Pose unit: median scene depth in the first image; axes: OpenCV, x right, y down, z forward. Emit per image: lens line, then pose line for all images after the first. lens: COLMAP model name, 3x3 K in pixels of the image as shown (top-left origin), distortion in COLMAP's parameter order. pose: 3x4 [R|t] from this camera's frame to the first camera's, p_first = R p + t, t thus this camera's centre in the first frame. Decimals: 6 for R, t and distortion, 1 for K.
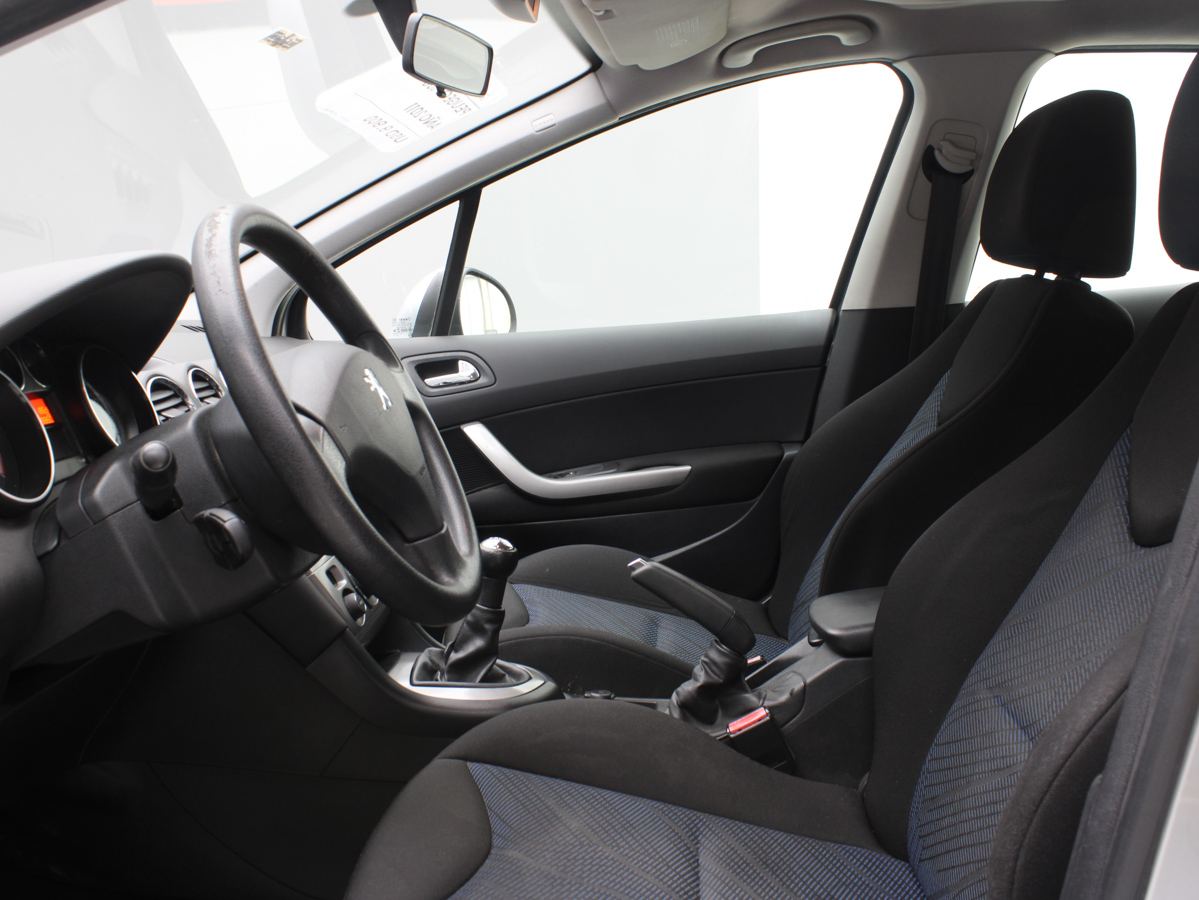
lens RADIAL K [[1178.5, 0, 599.5], [0, 1178.5, 450.0], [0, 0, 1]] dist [-0.168373, 0.125595]
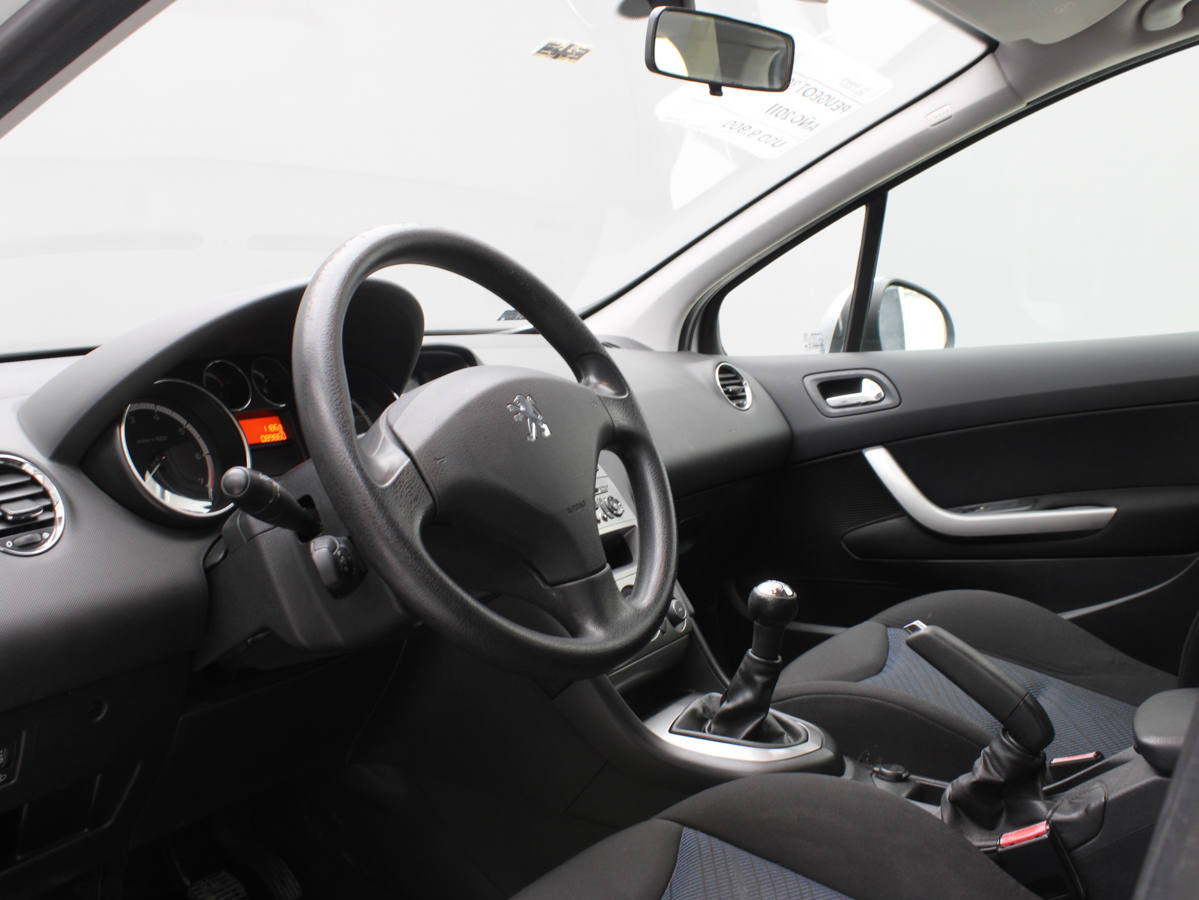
lens RADIAL K [[1178.5, 0, 599.5], [0, 1178.5, 450.0], [0, 0, 1]] dist [-0.168373, 0.125595]
pose [[0.875807, 0.038878, -0.481093, 0.219111], [-0.042480, 0.999092, 0.003404, -0.022736], [0.480789, 0.017455, 0.876663, 0.147204]]
